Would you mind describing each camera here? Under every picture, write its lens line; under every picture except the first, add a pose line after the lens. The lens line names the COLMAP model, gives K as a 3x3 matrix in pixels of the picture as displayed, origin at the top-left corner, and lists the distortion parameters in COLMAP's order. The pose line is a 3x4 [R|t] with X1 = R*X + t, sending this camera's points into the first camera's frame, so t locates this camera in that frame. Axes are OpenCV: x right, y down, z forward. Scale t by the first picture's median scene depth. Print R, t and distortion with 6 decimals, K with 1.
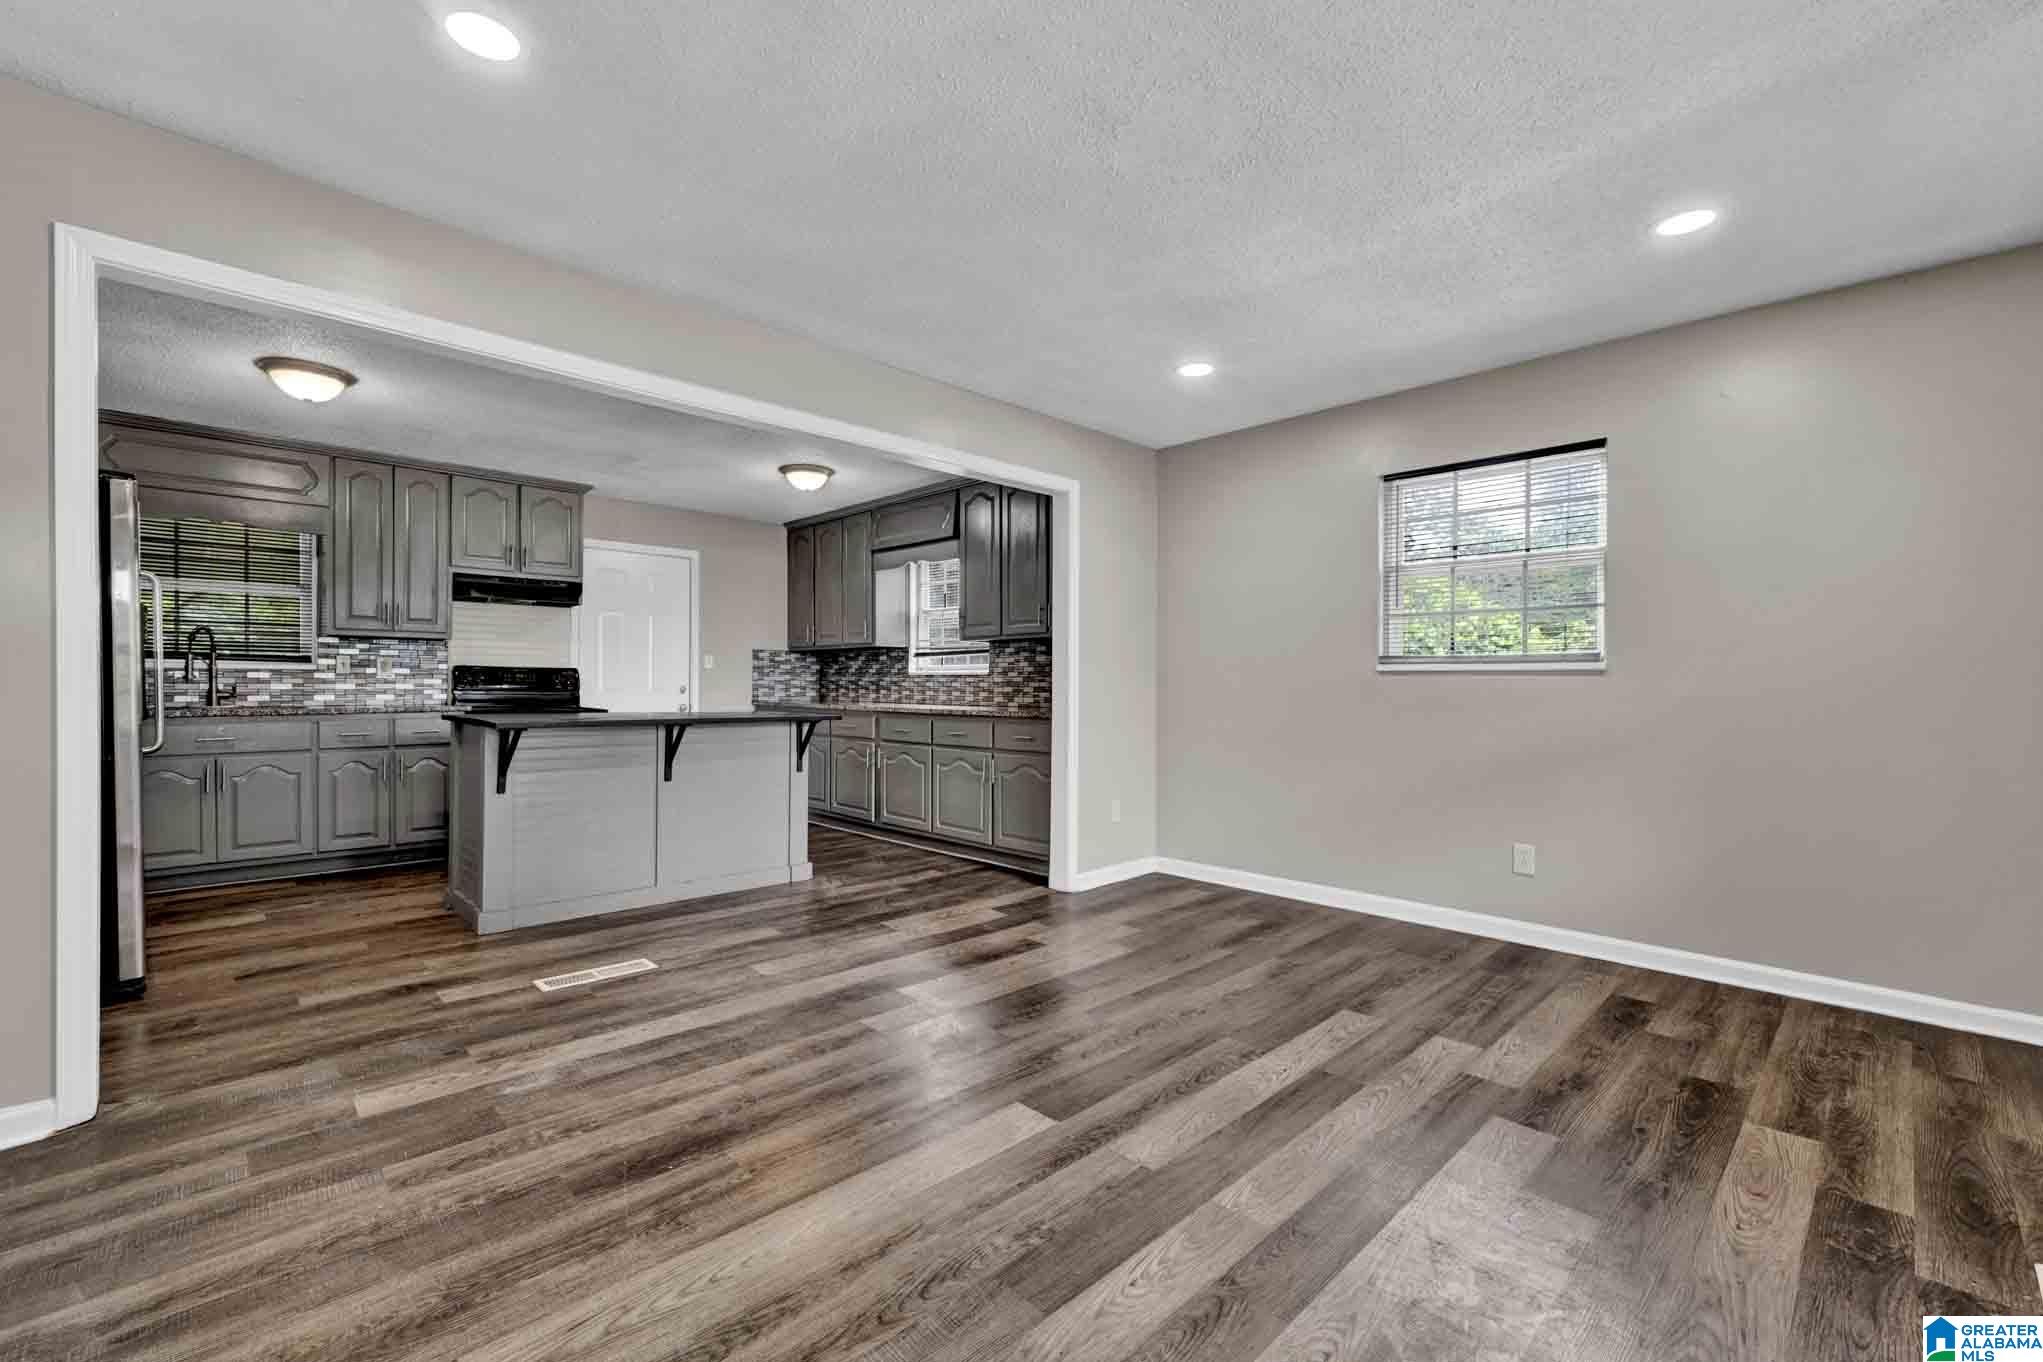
lens RADIAL K [[858.9, 0, 1024.2], [0, 858.9, 685.0], [0, 0, 1]] dist [-0.001593, 0.001133]
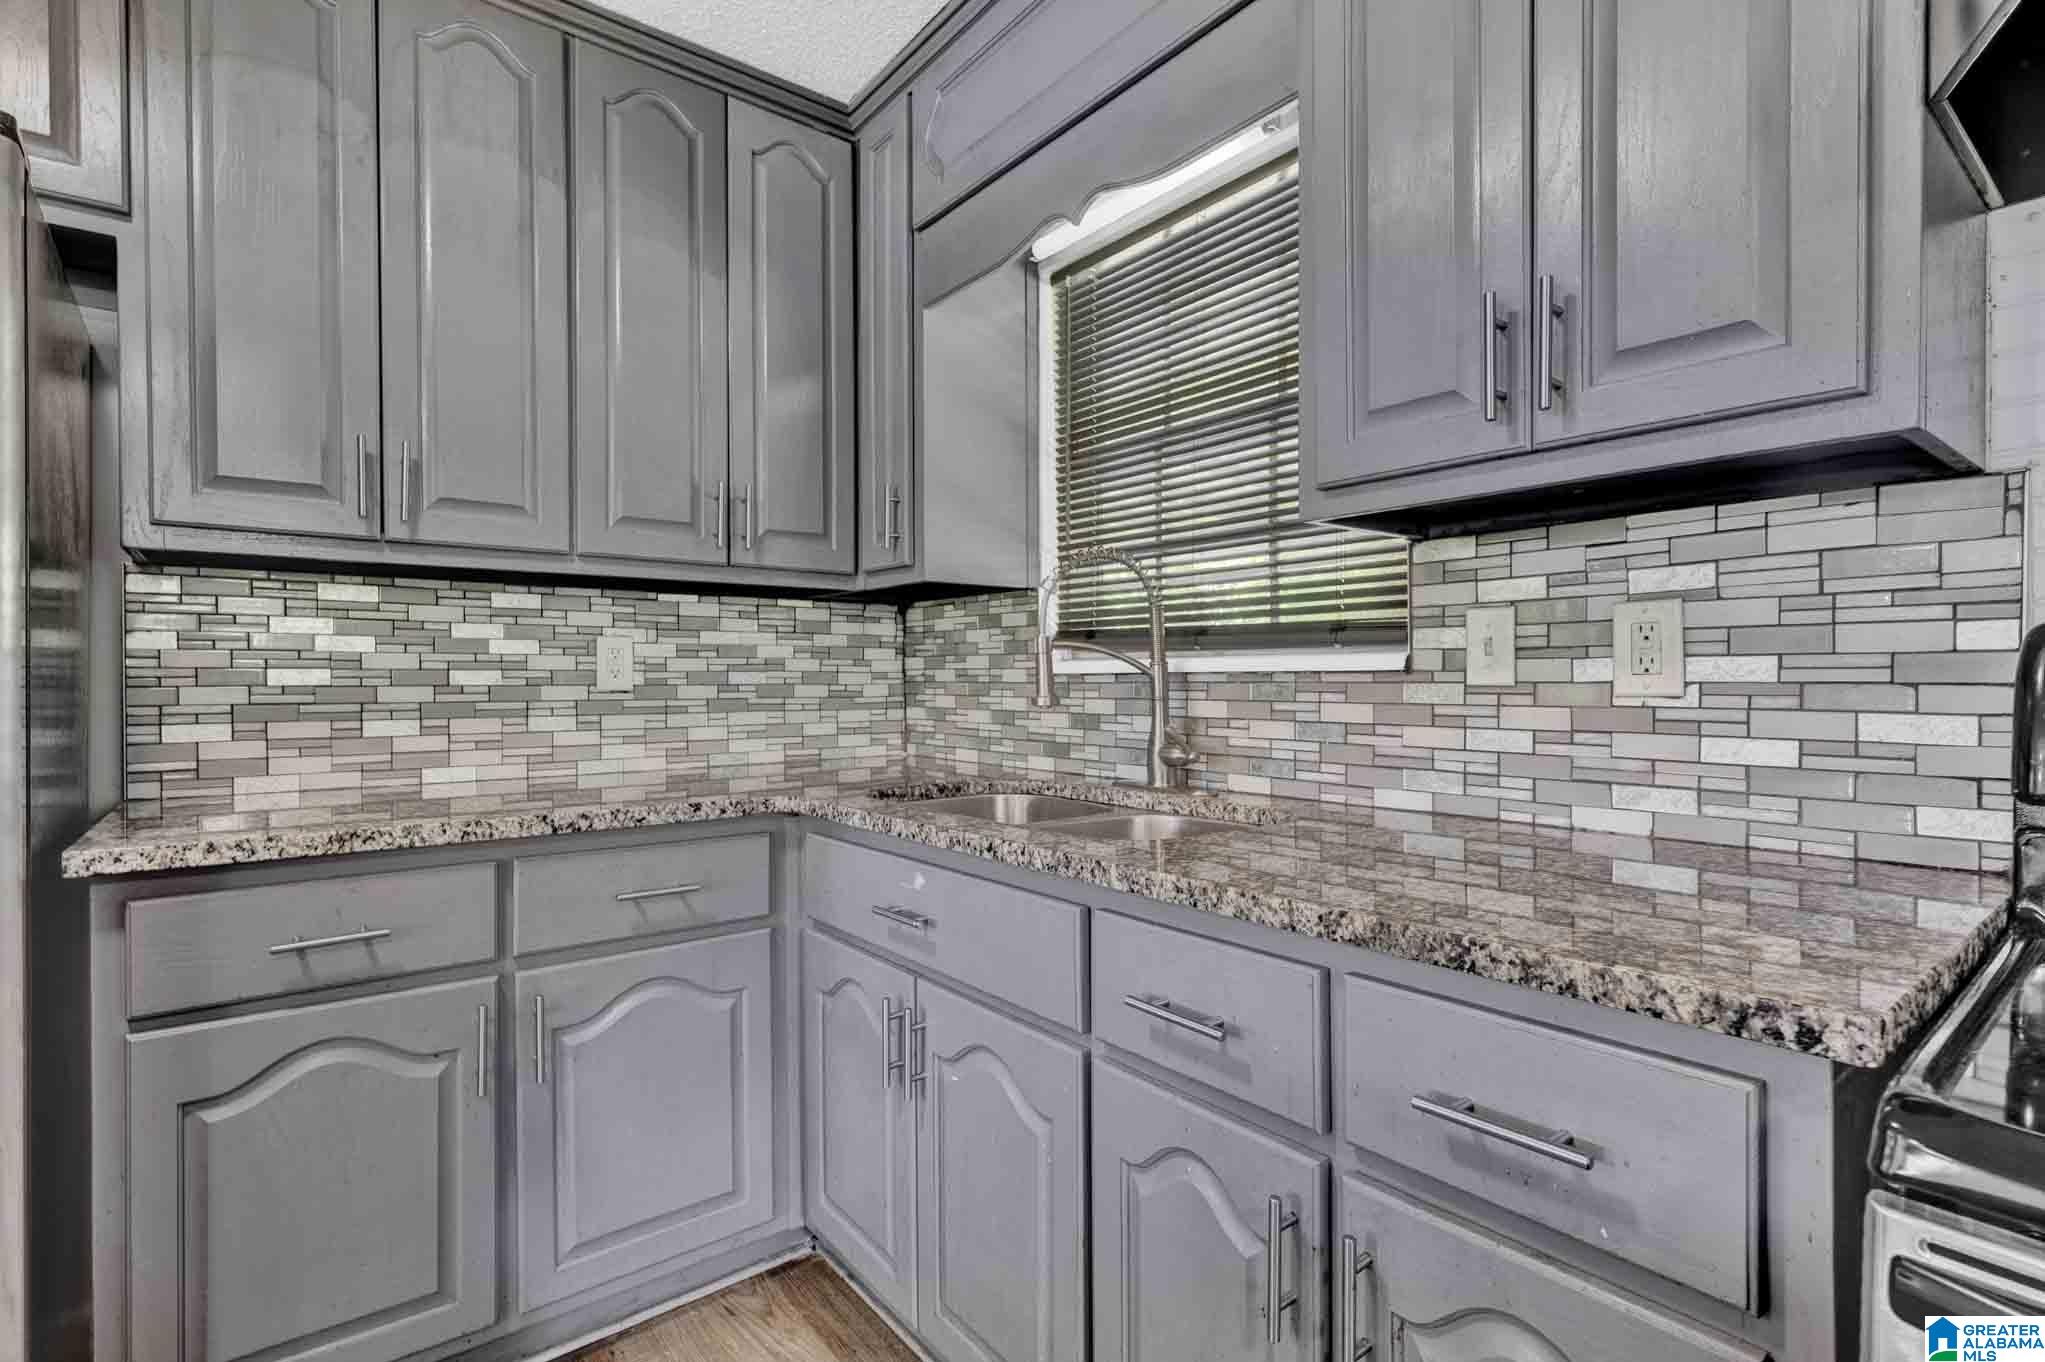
lens RADIAL K [[969.1, 0, 1019.2], [0, 969.1, 686.8], [0, 0, 1]] dist [0.001649, 0.000641]
pose [[-0.111826, 0.005815, -0.993711, -0.490890], [0.004507, 0.999976, 0.005345, -0.014282], [0.993718, -0.003881, -0.111849, 0.861213]]
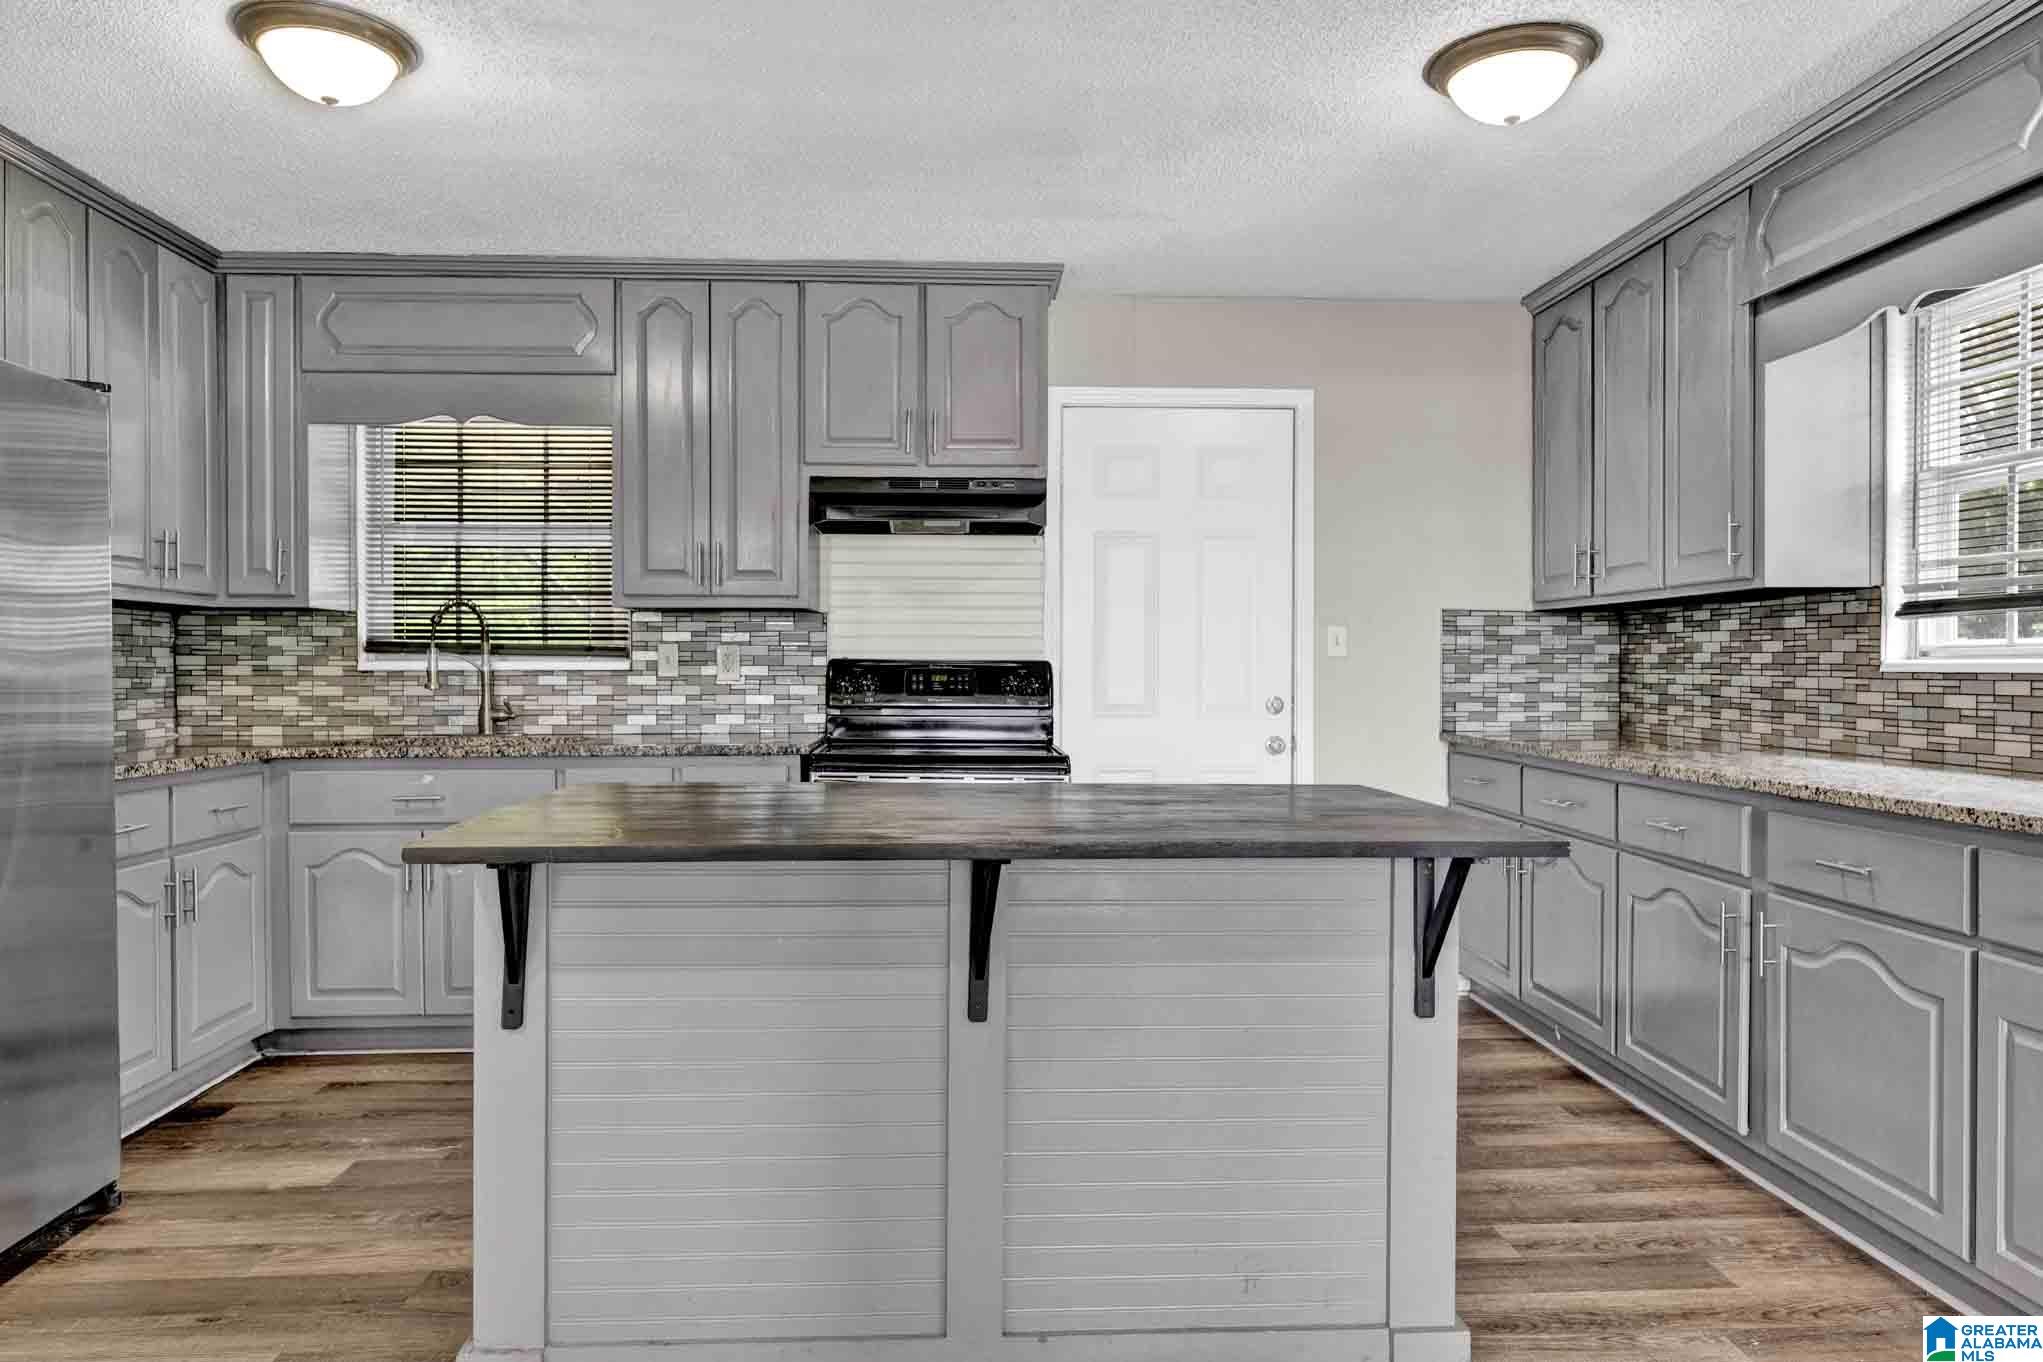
lens RADIAL K [[1313.3, 0, 1013.2], [0, 1313.3, 688.2], [0, 0, 1]] dist [-0.004507, 0.005420]
pose [[0.747140, 0.006326, -0.664636, -0.059285], [0.003005, 0.999912, 0.012895, -0.015430], [0.664660, -0.011631, 0.747056, 0.491173]]
